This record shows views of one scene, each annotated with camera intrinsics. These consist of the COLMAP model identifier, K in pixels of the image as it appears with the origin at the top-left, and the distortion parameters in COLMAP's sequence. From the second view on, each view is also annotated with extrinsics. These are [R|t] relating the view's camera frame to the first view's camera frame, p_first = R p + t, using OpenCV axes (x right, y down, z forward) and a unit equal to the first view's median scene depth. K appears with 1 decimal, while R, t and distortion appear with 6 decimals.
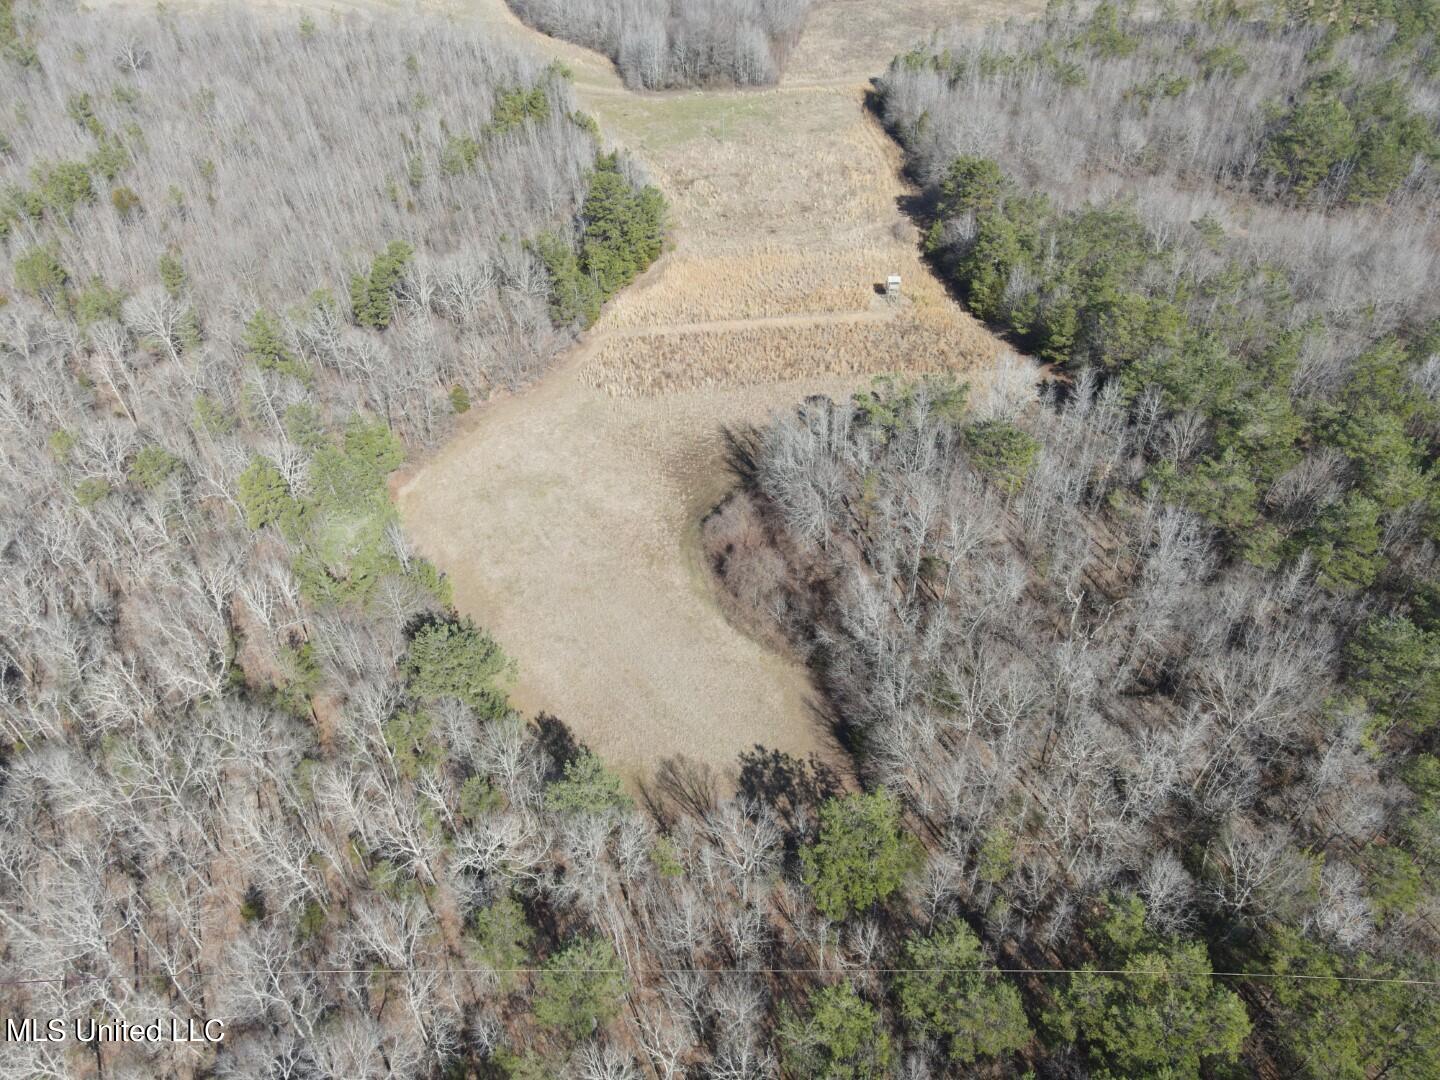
lens RADIAL K [[1028.5, 0, 720.0], [0, 1028.5, 540.0], [0, 0, 1]] dist [0.010625, -0.001639]
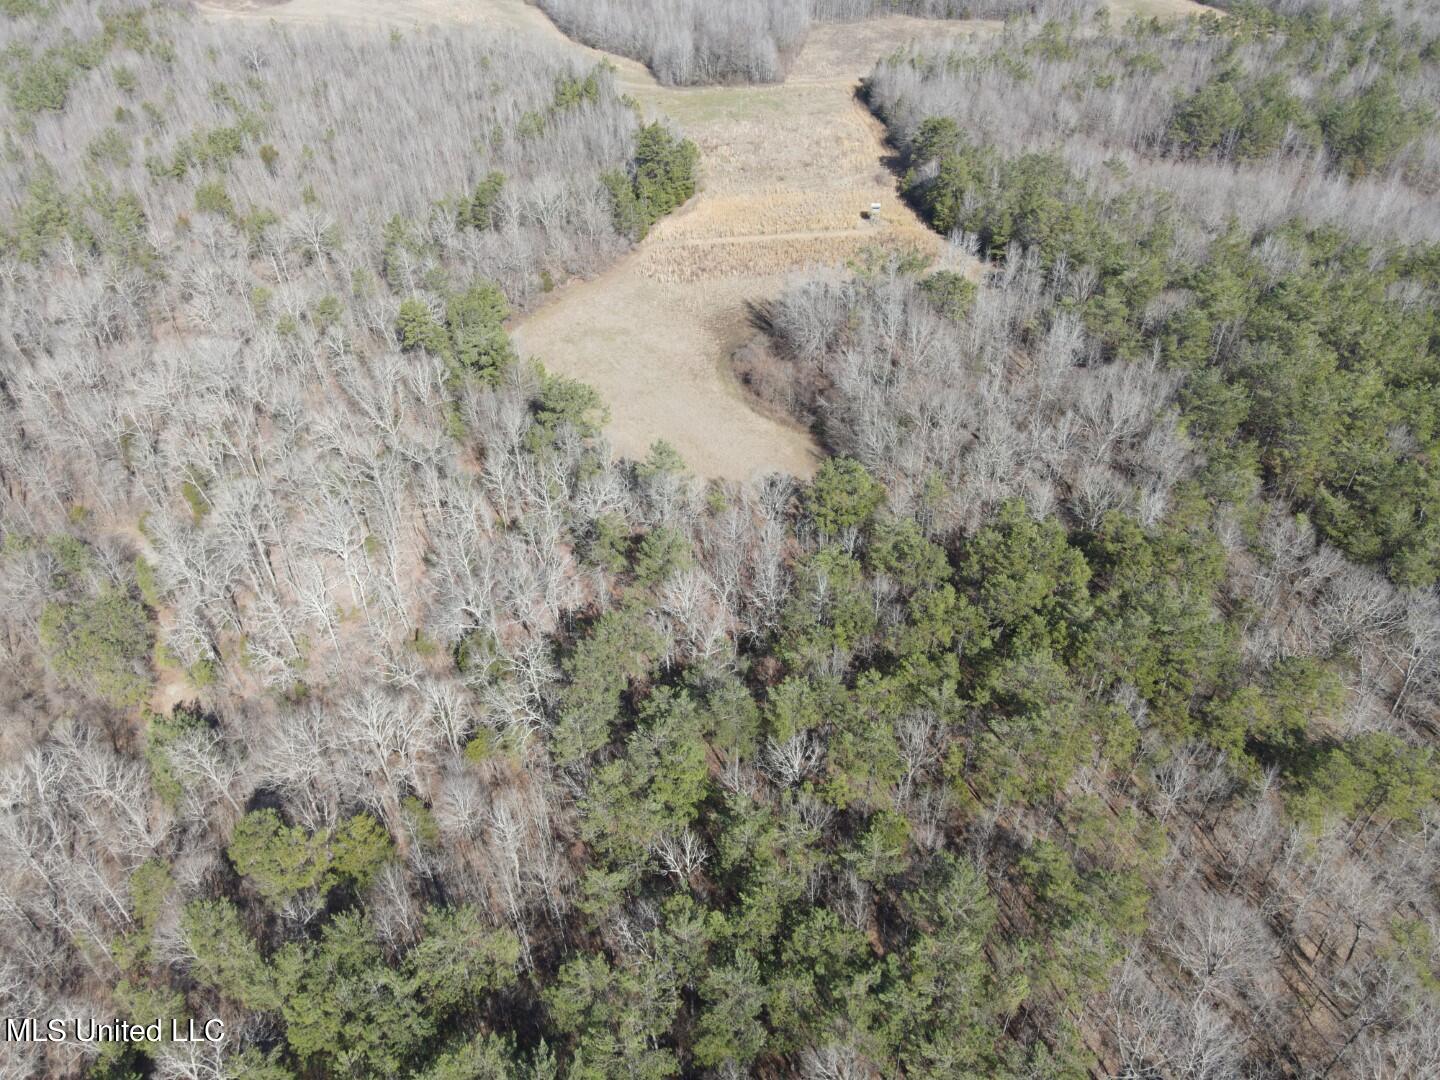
lens RADIAL K [[1028.5, 0, 720.0], [0, 1028.5, 540.0], [0, 0, 1]] dist [0.010625, -0.001639]
pose [[0.999978, 0.006035, 0.002917, -0.024797], [-0.005865, 0.998455, -0.055257, 0.208823], [-0.003245, 0.055239, 0.998468, -0.235390]]
